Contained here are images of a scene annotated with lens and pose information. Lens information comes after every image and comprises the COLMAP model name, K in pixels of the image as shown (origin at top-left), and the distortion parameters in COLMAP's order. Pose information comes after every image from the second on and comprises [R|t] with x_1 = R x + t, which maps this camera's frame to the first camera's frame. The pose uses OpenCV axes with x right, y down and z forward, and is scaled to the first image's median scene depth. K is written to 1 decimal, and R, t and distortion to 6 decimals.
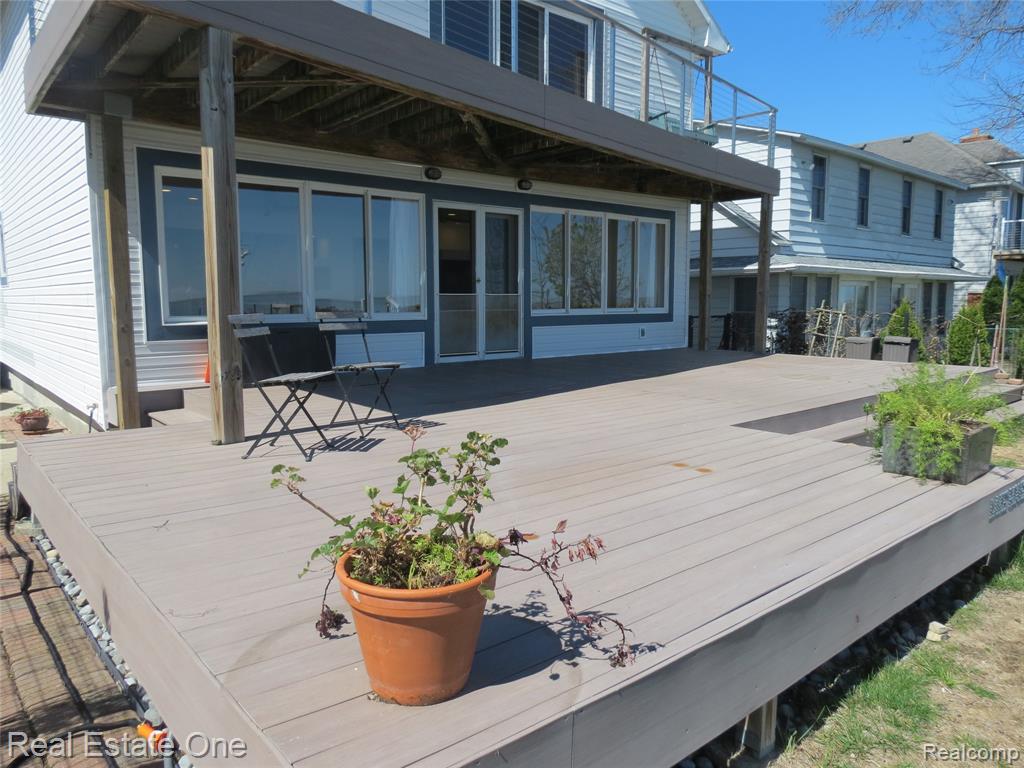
lens RADIAL K [[728.3, 0, 516.0], [0, 728.3, 380.3], [0, 0, 1]] dist [-0.029896, 0.008555]
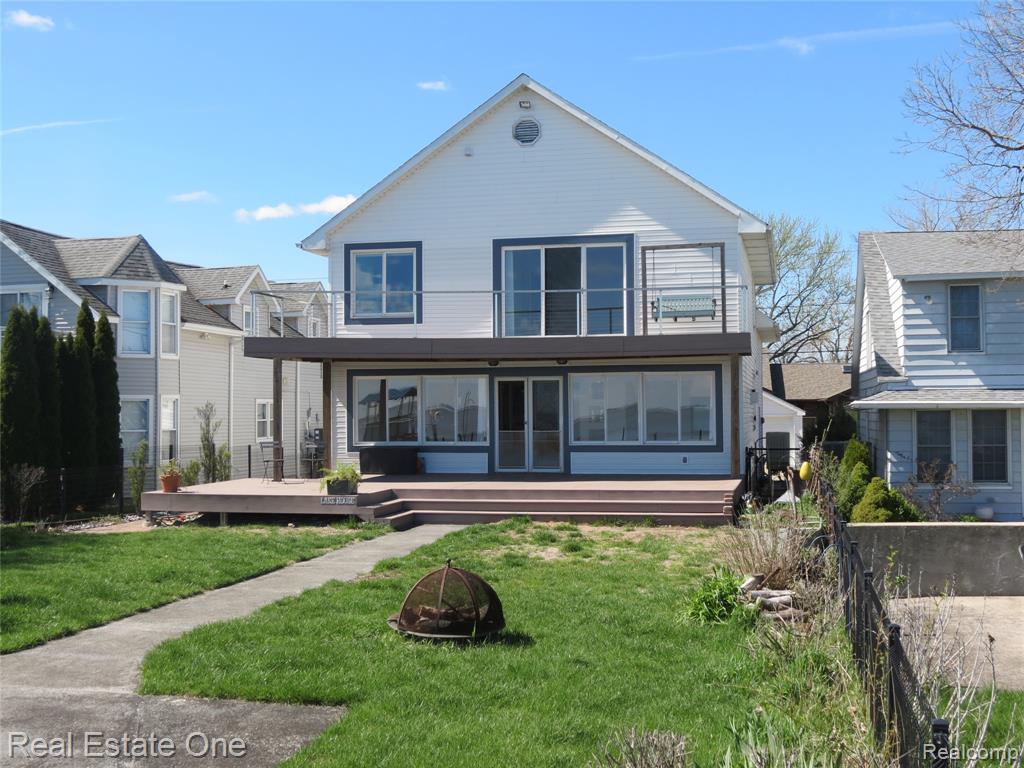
lens RADIAL K [[1213.9, 0, 512.0], [0, 1213.9, 384.0], [0, 0, 1]] dist [-0.095895, -0.003174]
pose [[0.595126, -0.021360, -0.803349, 2.040066], [-0.086352, 0.992159, -0.090350, 0.024246], [0.798980, 0.123140, 0.588615, -0.614164]]
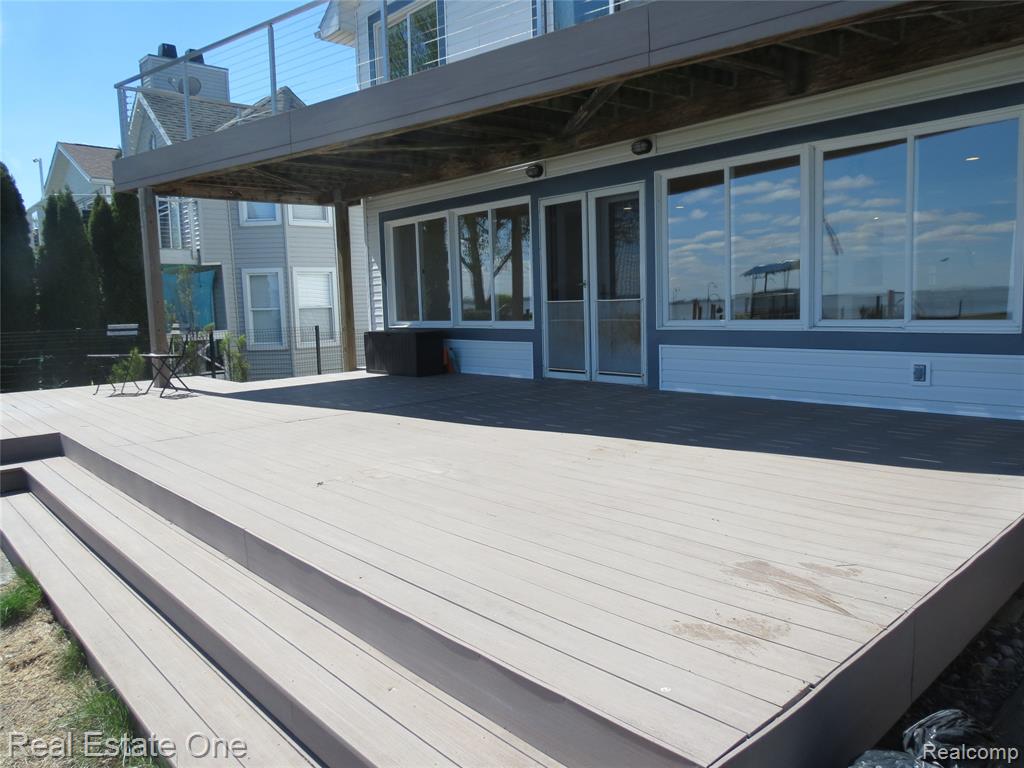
lens RADIAL K [[728.3, 0, 516.0], [0, 728.3, 380.3], [0, 0, 1]] dist [-0.029896, 0.008555]
pose [[0.033423, 0.108445, -0.993540, 0.746828], [-0.083902, 0.990891, 0.105333, -0.105269], [0.995913, 0.079840, 0.042218, 0.863456]]
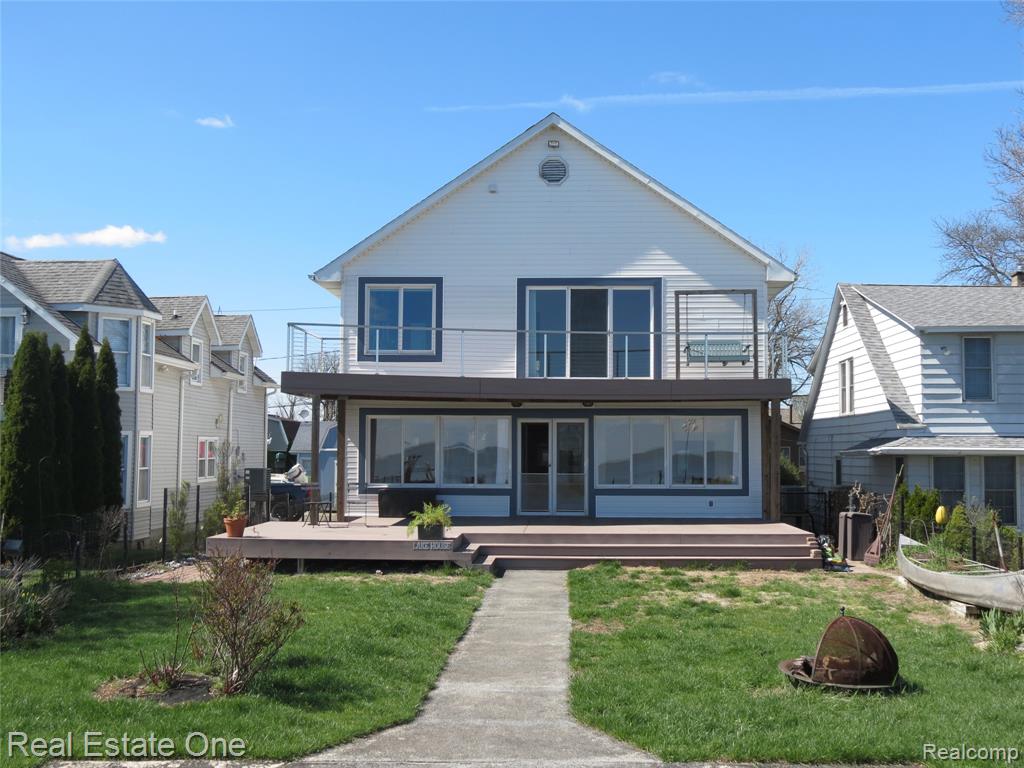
lens RADIAL K [[1213.9, 0, 512.0], [0, 1213.9, 384.0], [0, 0, 1]] dist [-0.095895, -0.003174]
pose [[0.727970, -0.034558, -0.684737, 1.662876], [-0.084005, 0.986708, -0.139107, 0.062990], [0.680443, 0.158787, 0.715391, -0.963944]]
